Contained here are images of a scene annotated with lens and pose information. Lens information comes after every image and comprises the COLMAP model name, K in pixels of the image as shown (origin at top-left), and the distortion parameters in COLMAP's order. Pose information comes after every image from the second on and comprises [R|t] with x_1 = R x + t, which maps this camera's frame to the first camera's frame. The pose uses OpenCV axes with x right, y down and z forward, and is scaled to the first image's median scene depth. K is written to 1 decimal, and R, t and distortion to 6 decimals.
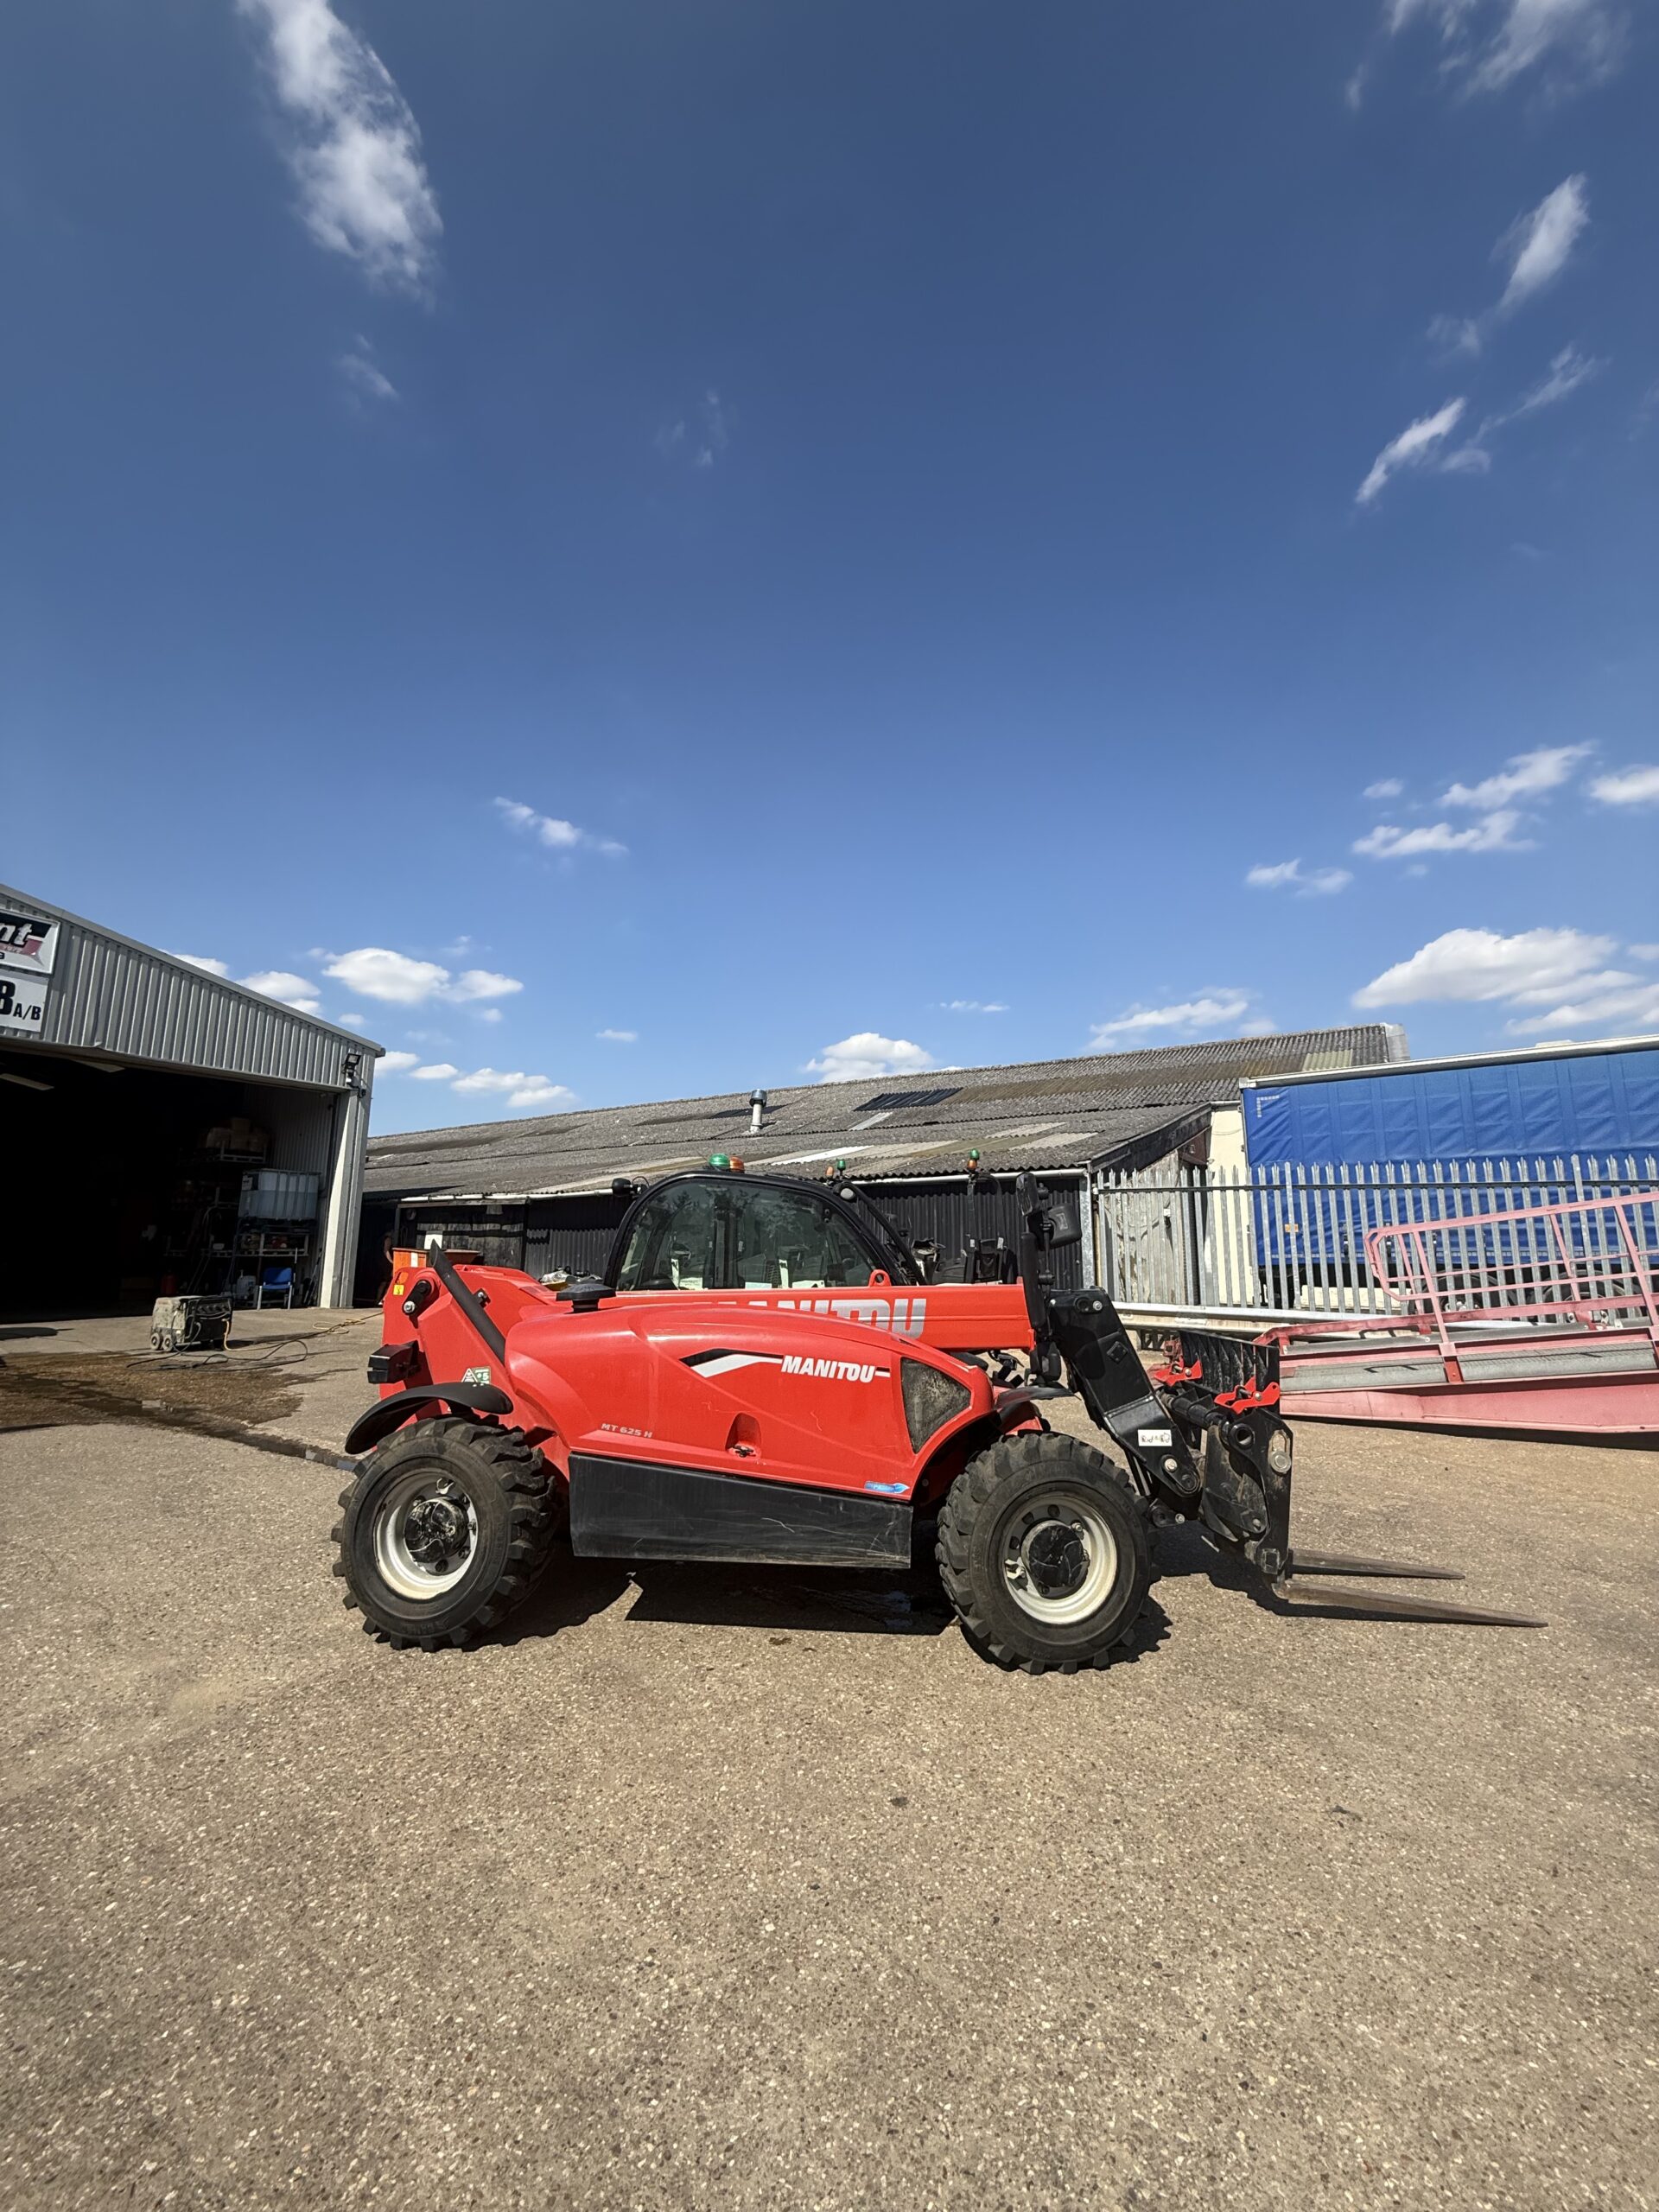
lens RADIAL K [[875.0, 0, 834.3], [0, 875.0, 1104.5], [0, 0, 1]] dist [-0.001212, 0.000864]
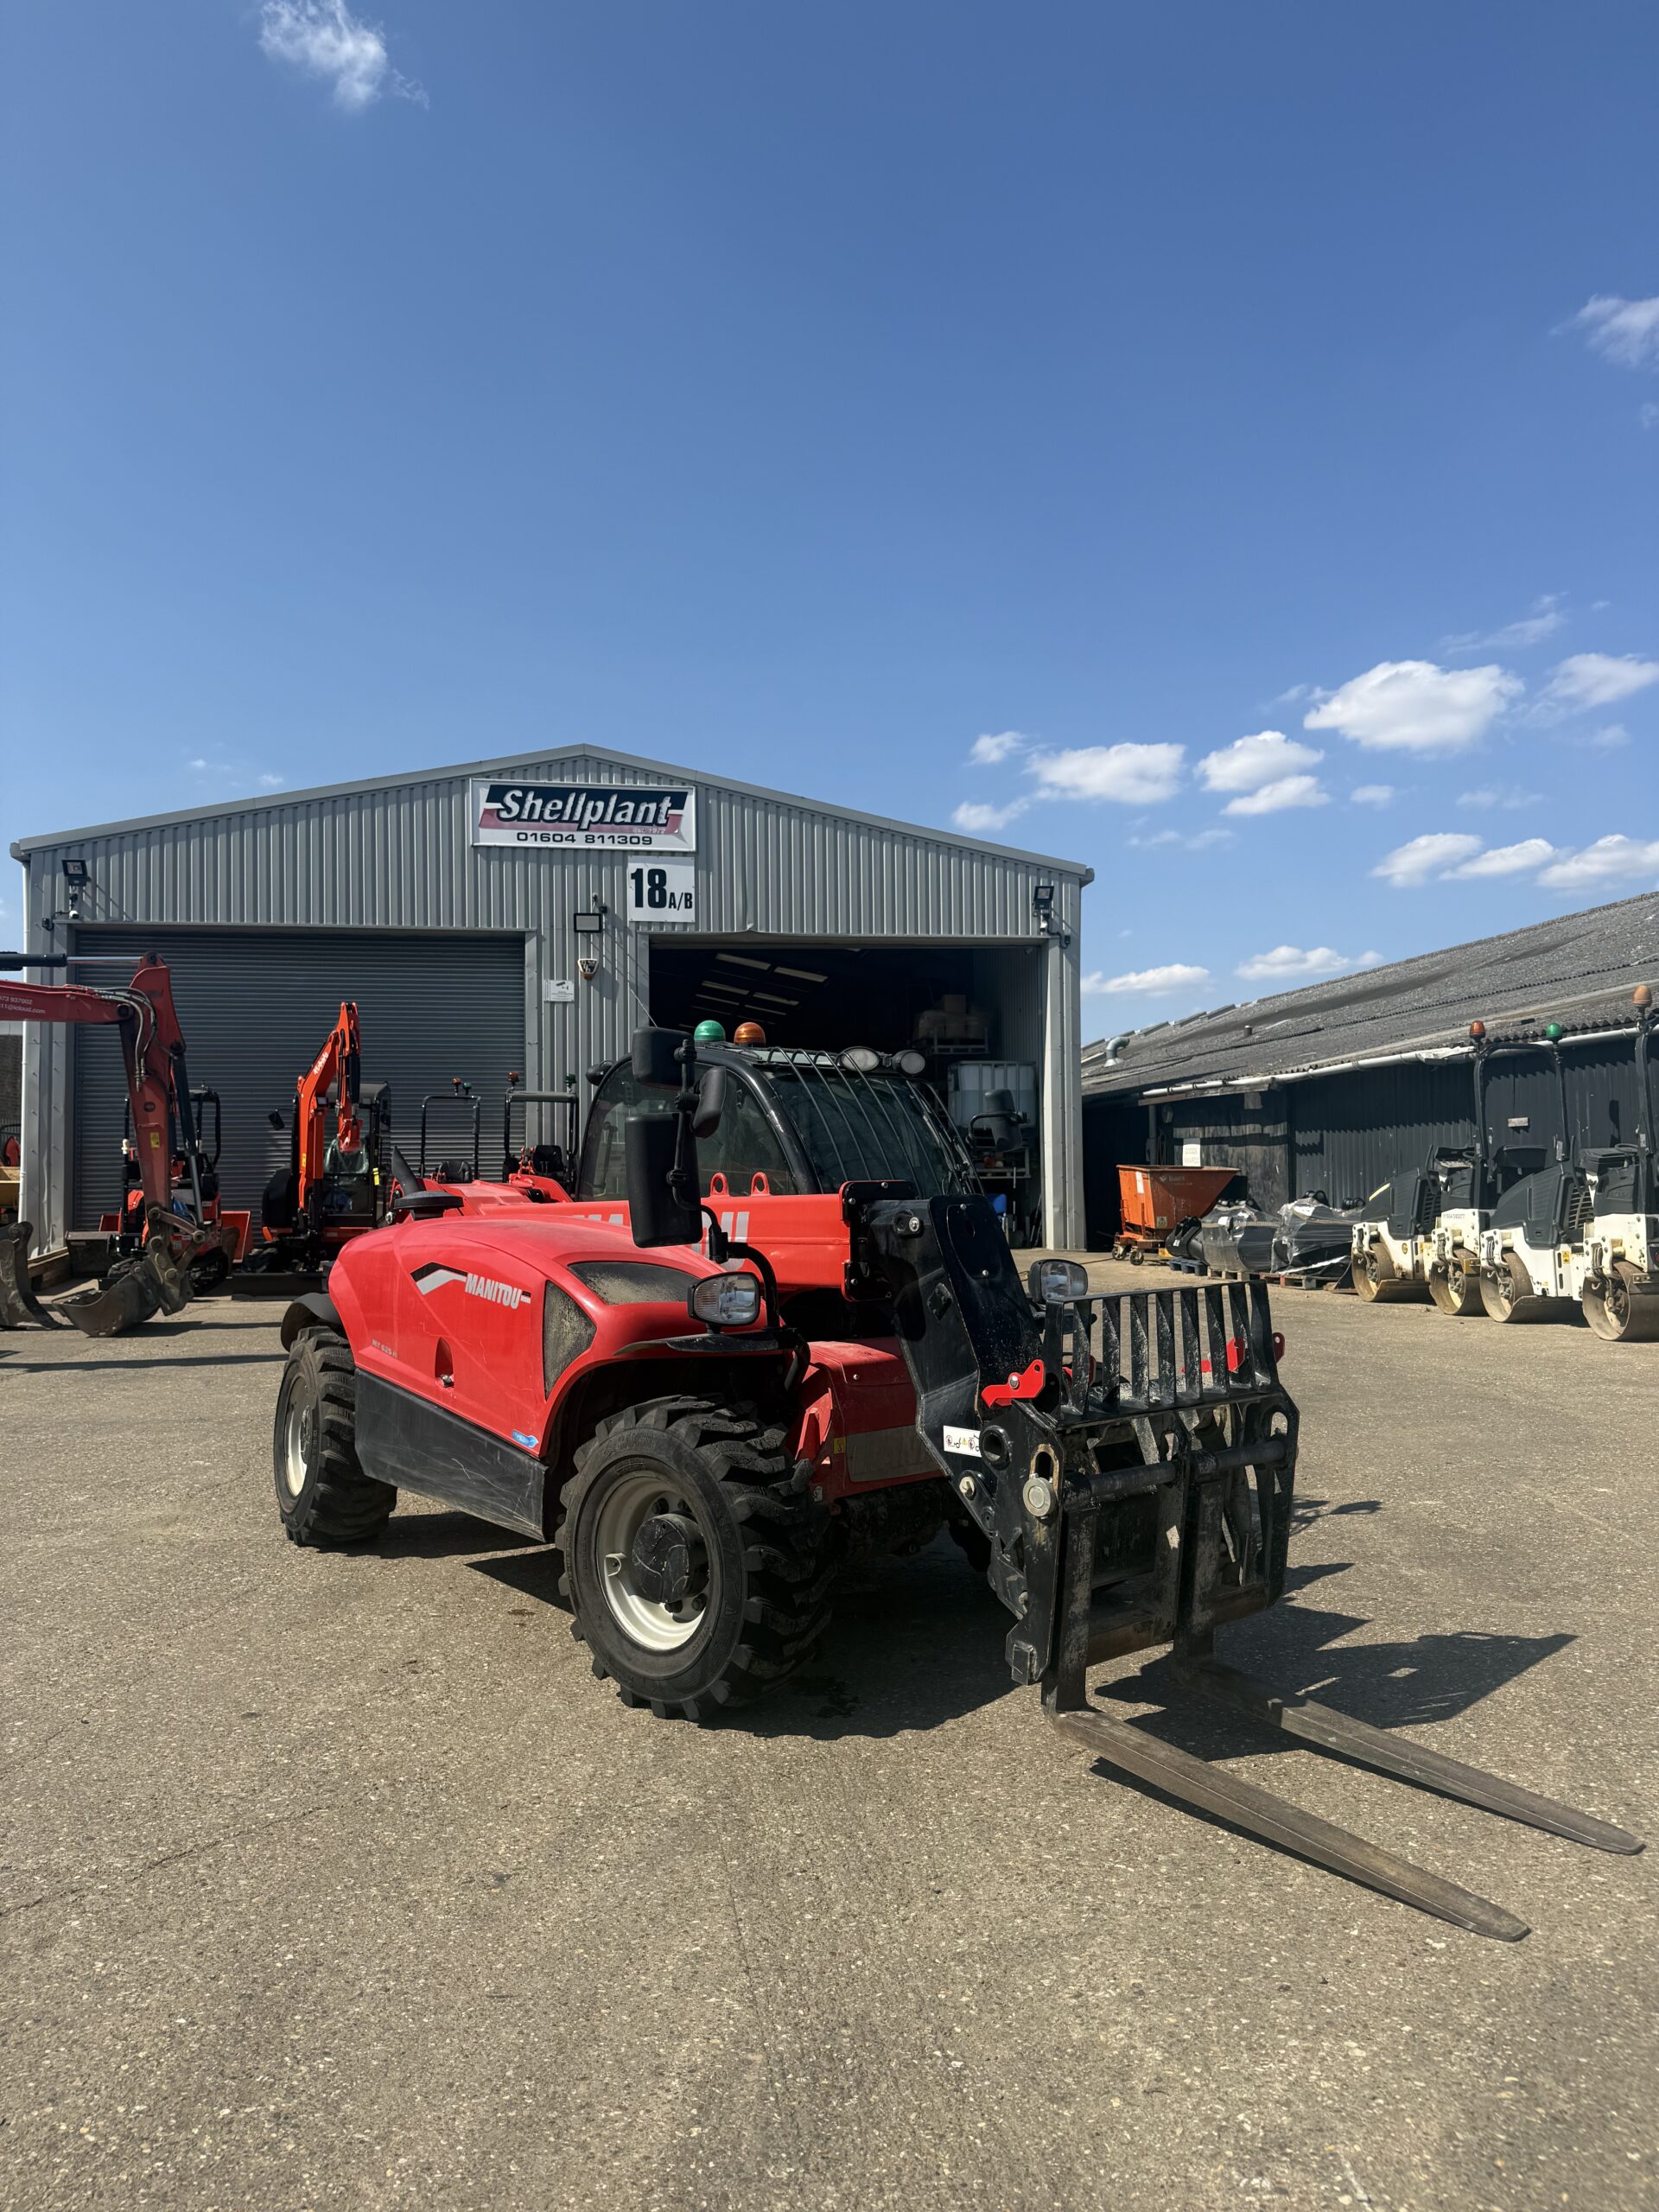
lens RADIAL K [[1530.8, 0, 833.5], [0, 1530.8, 1109.3], [0, 0, 1]] dist [0.107902, -0.186456]
pose [[0.672380, -0.043457, -0.738929, 1.042155], [0.134849, 0.988761, 0.064555, 0.072858], [0.727819, -0.143049, 0.670683, 0.249403]]
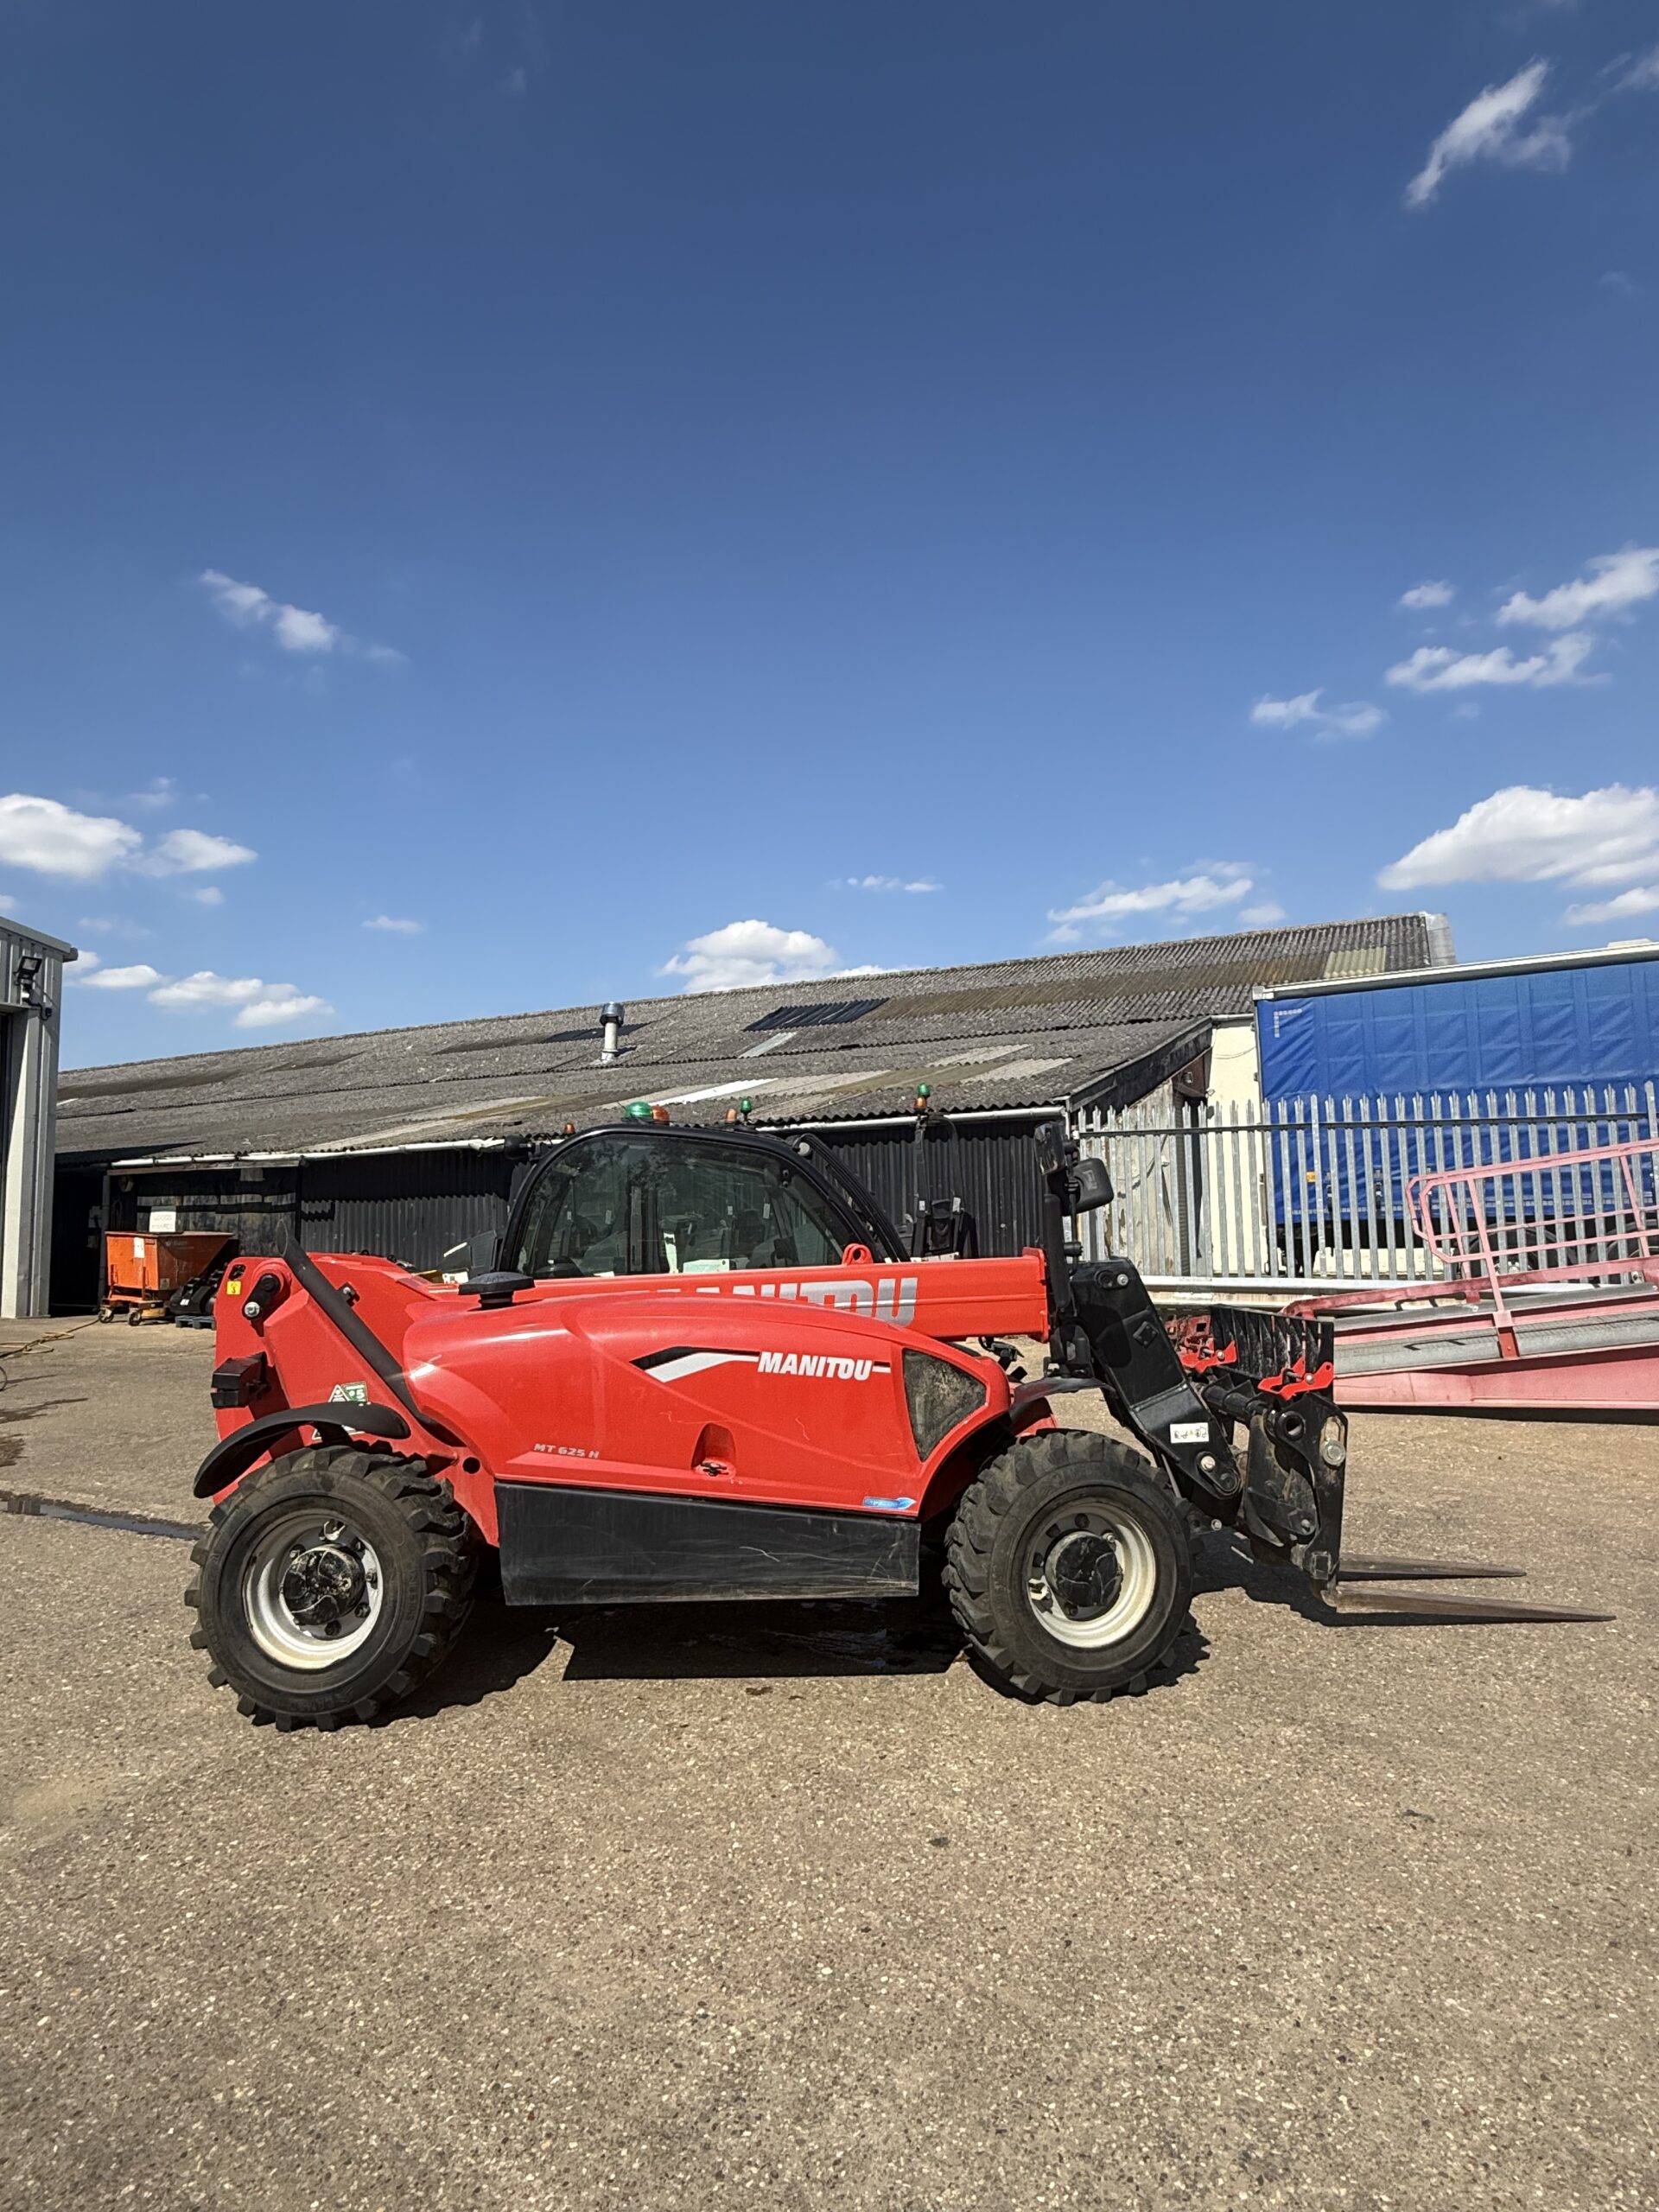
lens RADIAL K [[1191.0, 0, 829.5], [0, 1191.0, 1106.0], [0, 0, 1]] dist [0.001959, -0.000342]
pose [[0.994421, -0.015834, 0.104285, -0.087778], [0.008222, 0.997296, 0.073026, -0.017809], [-0.105160, -0.071761, 0.991863, -0.073357]]
